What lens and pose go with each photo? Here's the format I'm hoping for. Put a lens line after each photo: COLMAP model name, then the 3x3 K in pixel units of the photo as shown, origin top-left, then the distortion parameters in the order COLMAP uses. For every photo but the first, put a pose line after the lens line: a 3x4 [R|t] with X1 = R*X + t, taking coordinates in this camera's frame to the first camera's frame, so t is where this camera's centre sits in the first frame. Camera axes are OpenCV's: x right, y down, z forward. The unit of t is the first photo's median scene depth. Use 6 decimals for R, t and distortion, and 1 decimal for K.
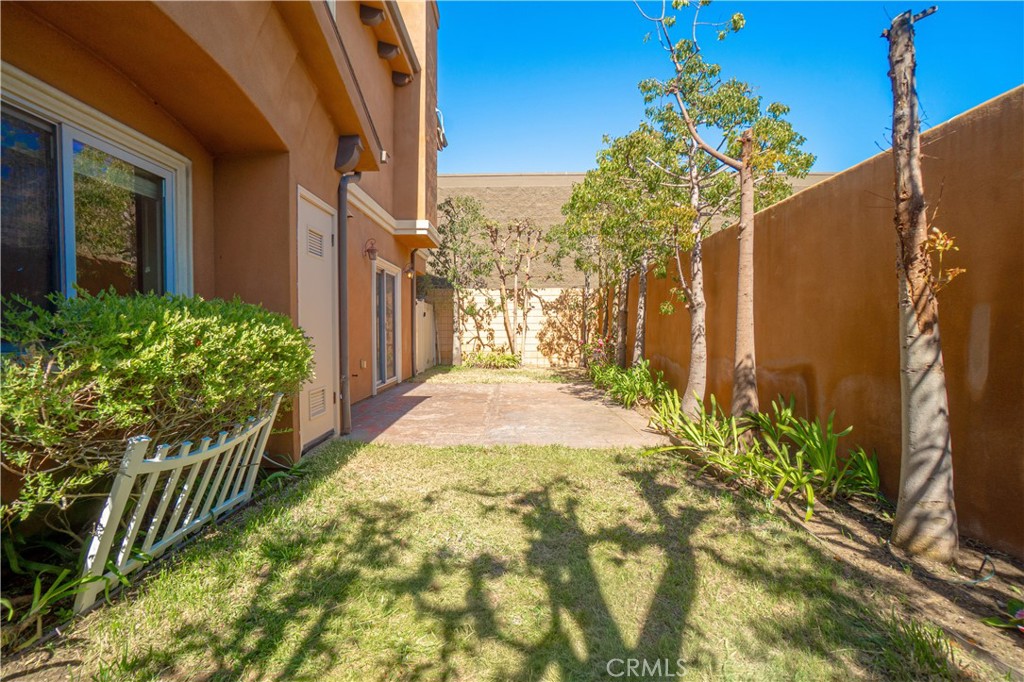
lens RADIAL K [[467.2, 0, 496.0], [0, 467.2, 344.7], [0, 0, 1]] dist [-0.054104, 0.022723]
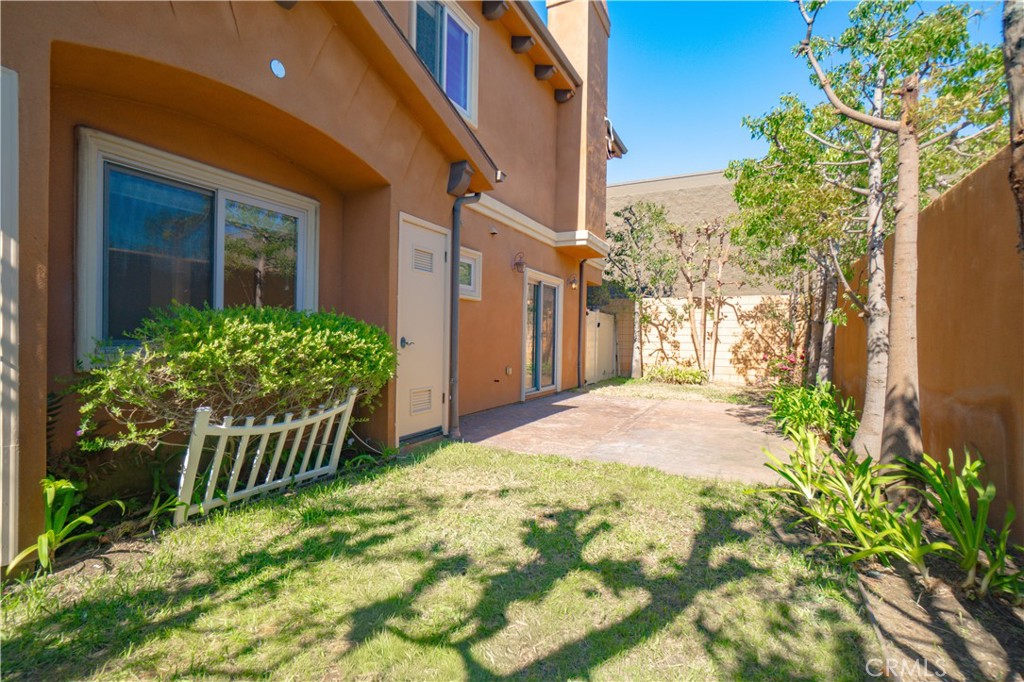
lens RADIAL K [[467.2, 0, 496.0], [0, 467.2, 344.7], [0, 0, 1]] dist [-0.054104, 0.022723]
pose [[0.896254, 0.022915, -0.442949, 0.268560], [-0.033062, 0.999338, -0.015198, -0.000399], [0.442307, 0.028266, 0.896418, 0.052029]]
